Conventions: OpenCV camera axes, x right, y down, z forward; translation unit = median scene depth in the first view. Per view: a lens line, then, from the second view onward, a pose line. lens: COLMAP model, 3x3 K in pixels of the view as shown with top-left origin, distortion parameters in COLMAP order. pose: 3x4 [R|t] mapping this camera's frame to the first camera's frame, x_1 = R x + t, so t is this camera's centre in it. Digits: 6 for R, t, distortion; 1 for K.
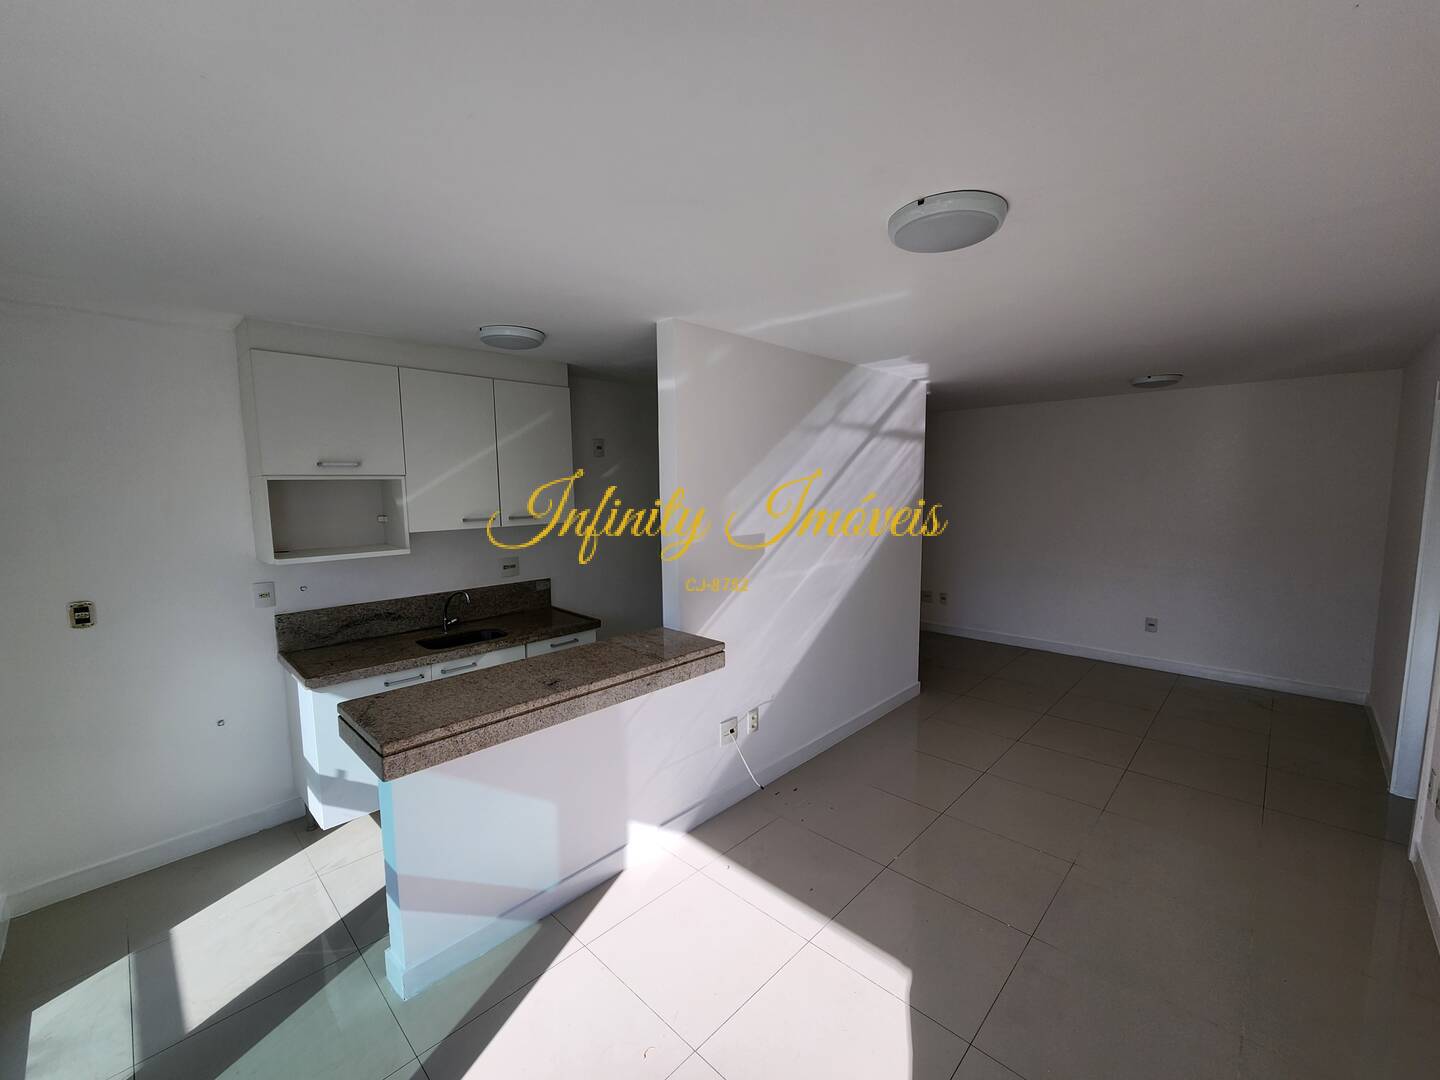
lens RADIAL K [[586.7, 0, 712.6], [0, 586.7, 550.1], [0, 0, 1]] dist [0.006287, -0.003650]
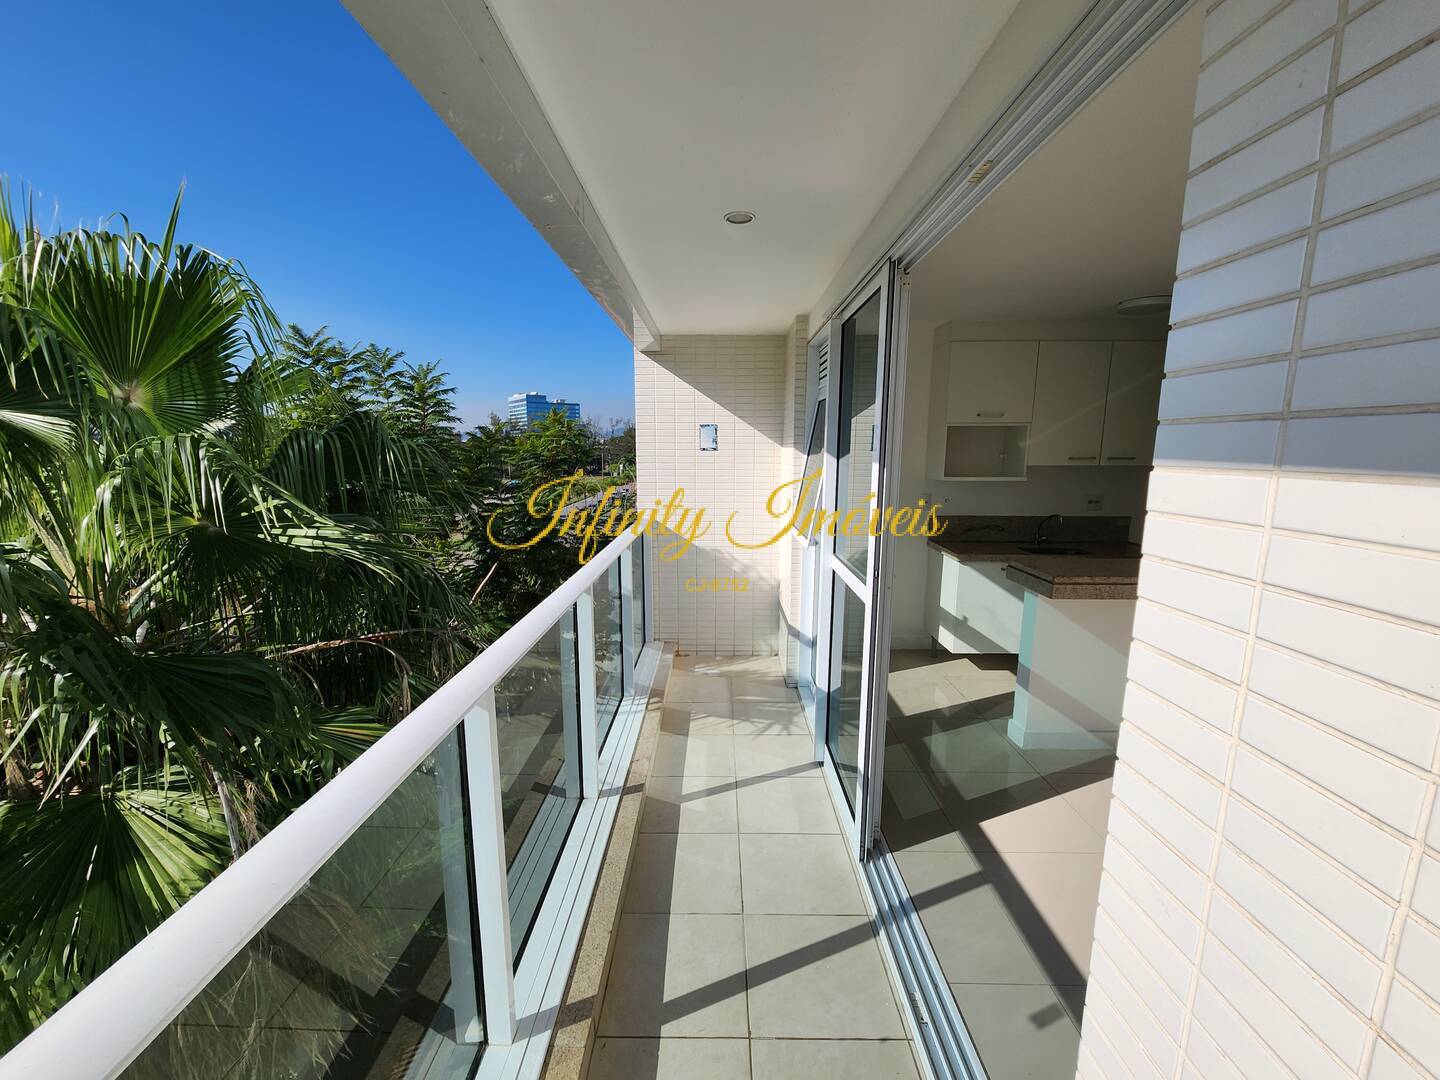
lens RADIAL K [[586.7, 0, 712.6], [0, 586.7, 550.1], [0, 0, 1]] dist [0.006287, -0.003650]
pose [[0.688533, 0.135078, -0.712514, -0.023898], [-0.089267, 0.990815, 0.101575, 0.094360], [0.719690, -0.006333, 0.694267, -0.485483]]
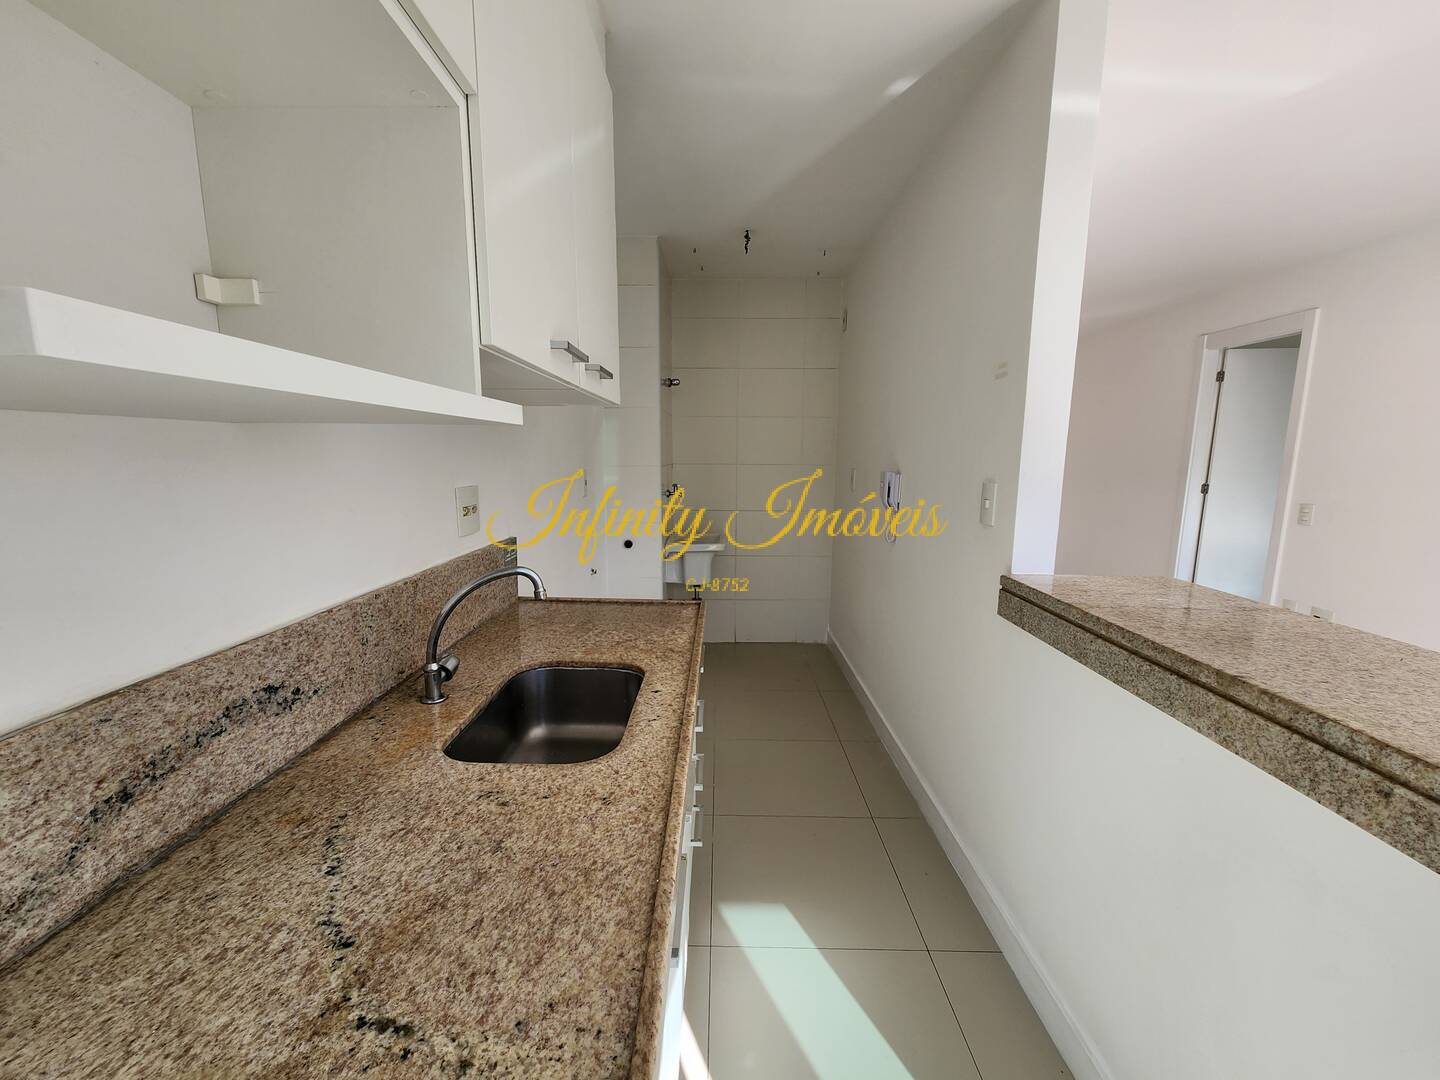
lens RADIAL K [[586.7, 0, 712.6], [0, 586.7, 550.1], [0, 0, 1]] dist [0.006287, -0.003650]
pose [[0.722220, -0.096525, 0.684895, -0.650948], [0.063856, 0.995290, 0.072934, 0.048204], [-0.688710, -0.008940, 0.724982, 0.775810]]
